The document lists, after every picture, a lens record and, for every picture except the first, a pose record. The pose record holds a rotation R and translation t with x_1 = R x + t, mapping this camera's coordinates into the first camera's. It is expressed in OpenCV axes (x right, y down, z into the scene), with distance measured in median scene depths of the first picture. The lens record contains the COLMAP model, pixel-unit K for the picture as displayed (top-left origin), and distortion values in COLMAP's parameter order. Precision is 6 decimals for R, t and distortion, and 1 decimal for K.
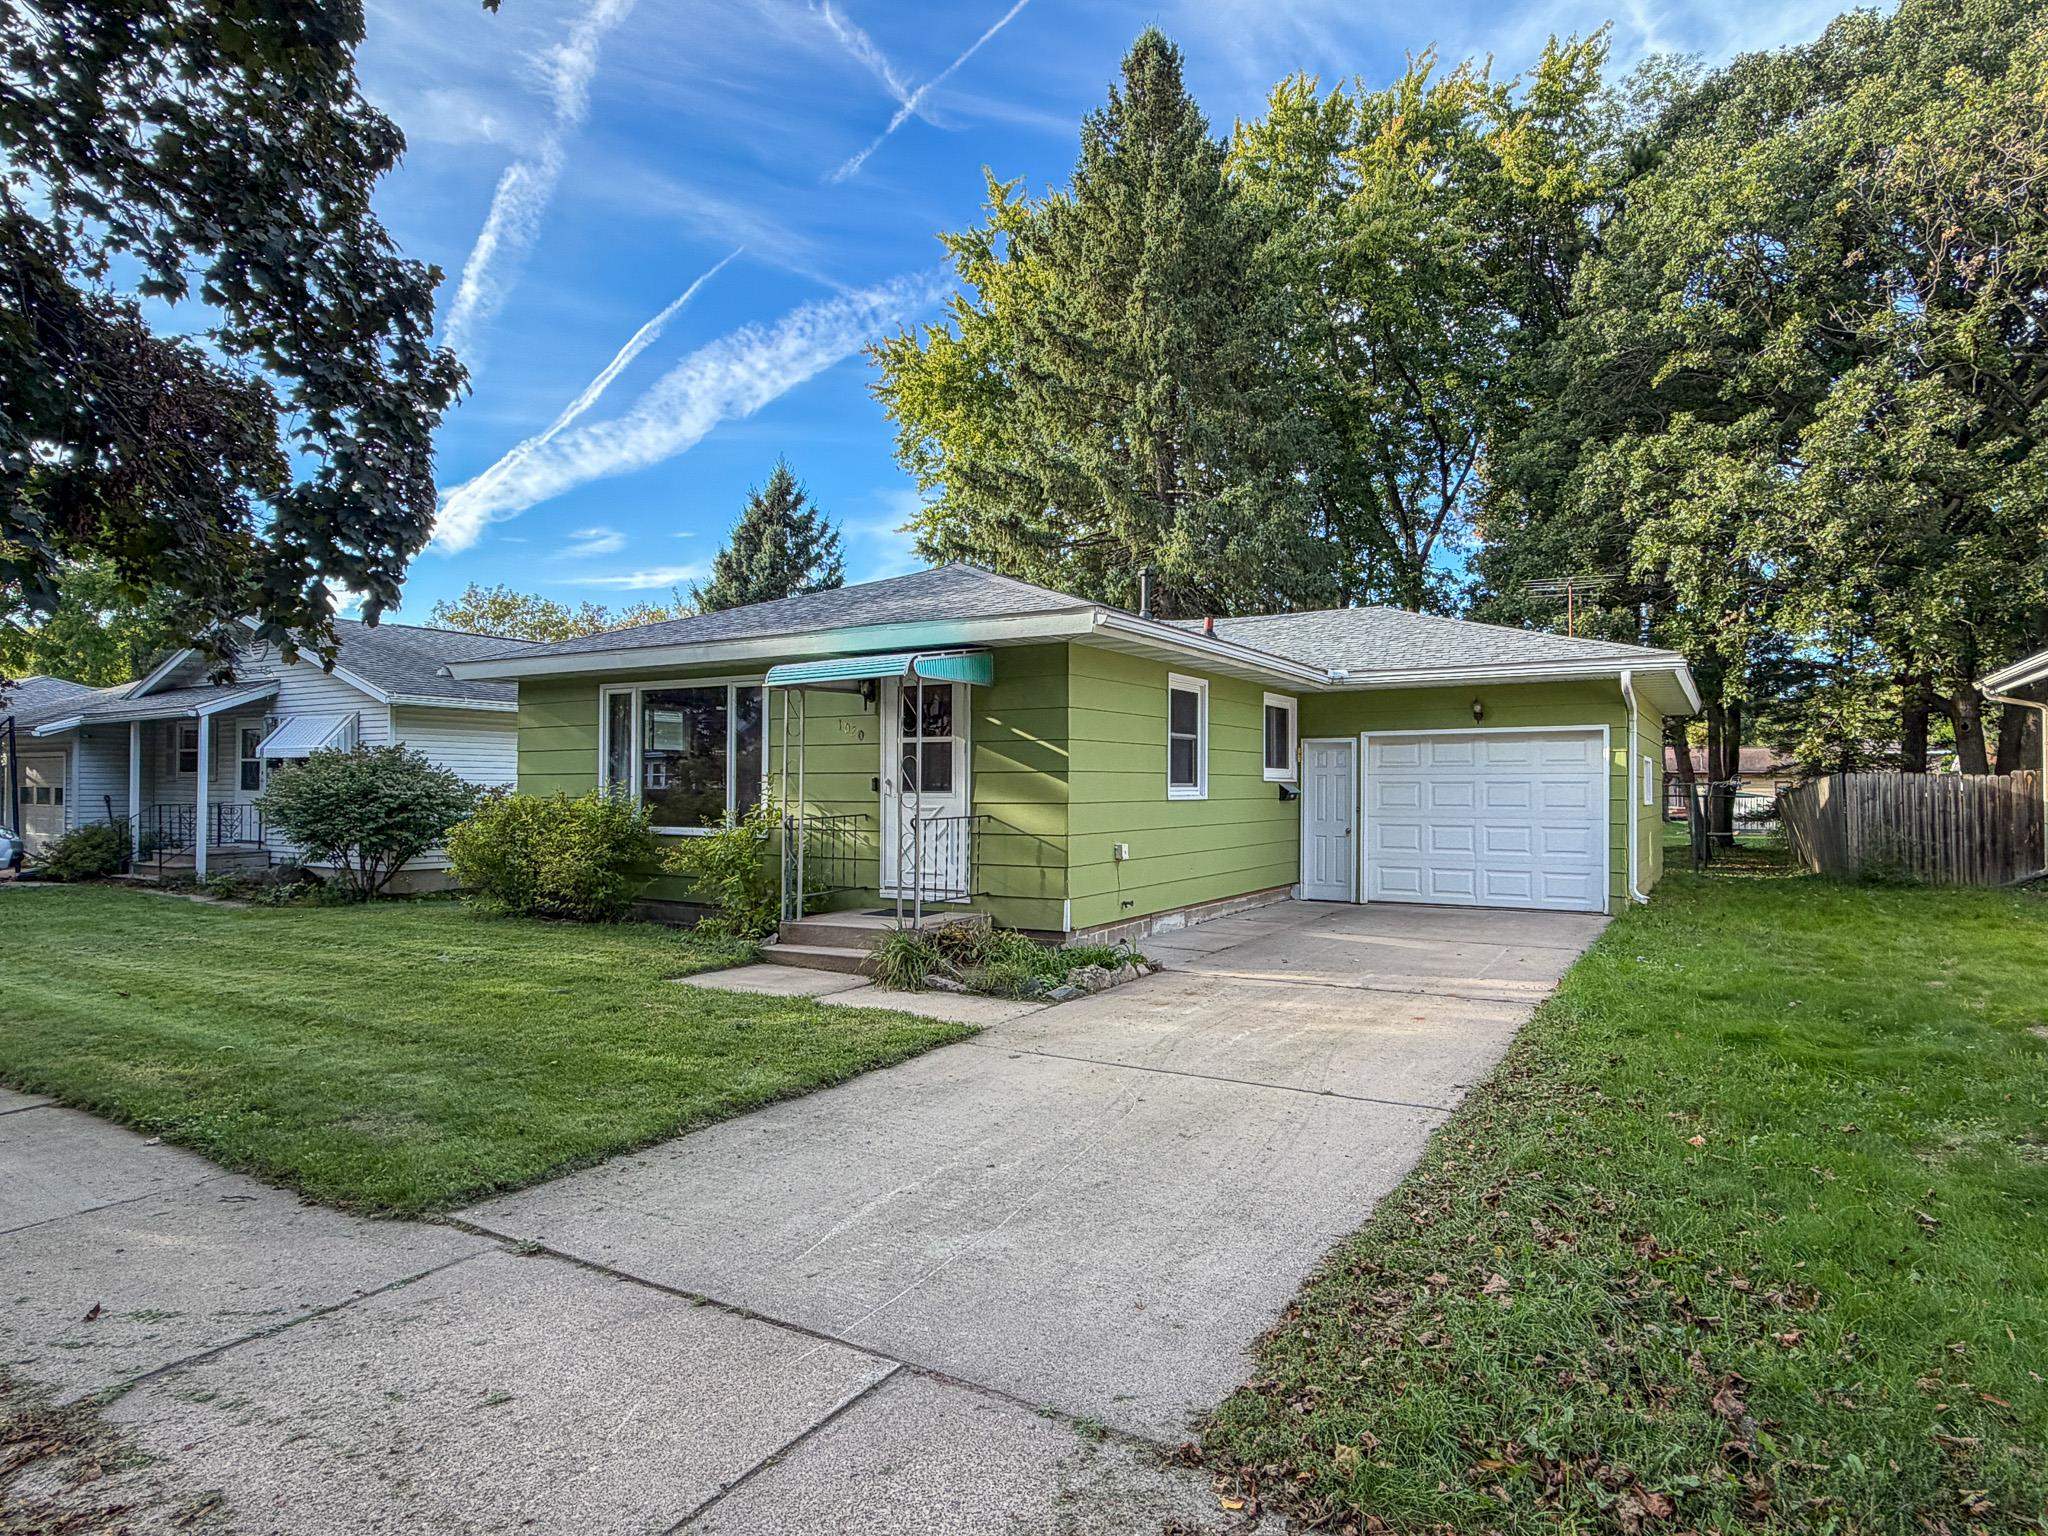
lens RADIAL K [[1136.6, 0, 1024.1], [0, 1136.6, 770.0], [0, 0, 1]] dist [-0.002134, 0.003129]
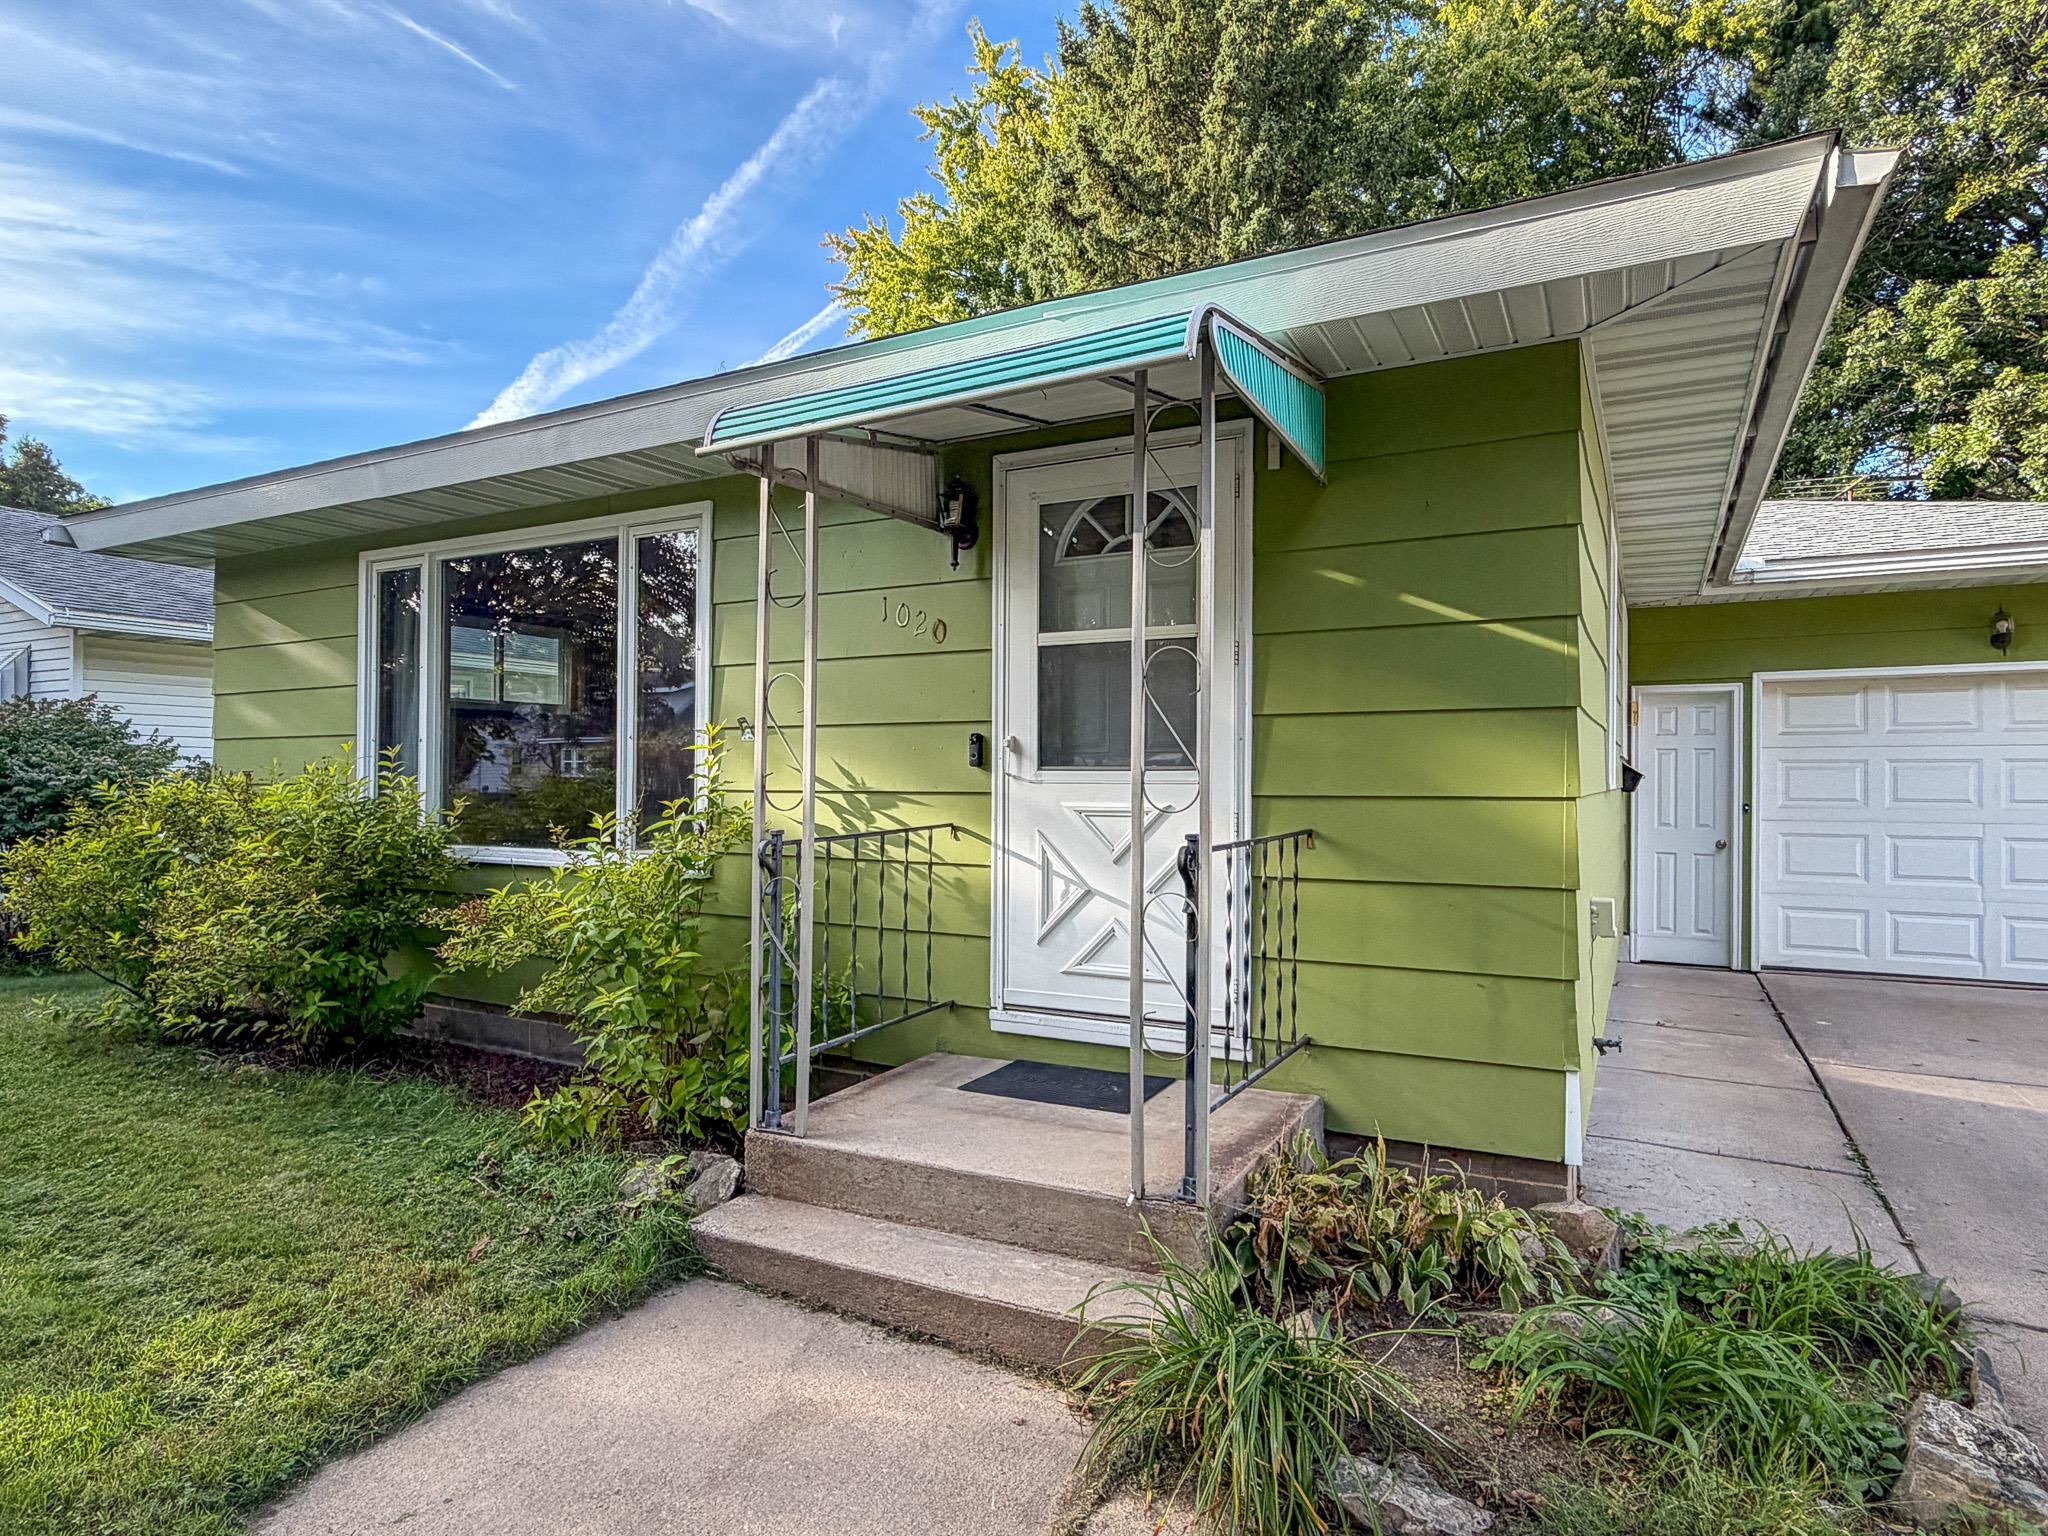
lens RADIAL K [[1136.6, 0, 1028.9], [0, 1136.6, 771.9], [0, 0, 1]] dist [-0.002134, 0.003129]
pose [[0.998392, 0.002490, 0.056631, -0.107895], [-0.003030, 0.999951, 0.009450, 0.013104], [-0.056605, -0.009606, 0.998350, 0.470681]]
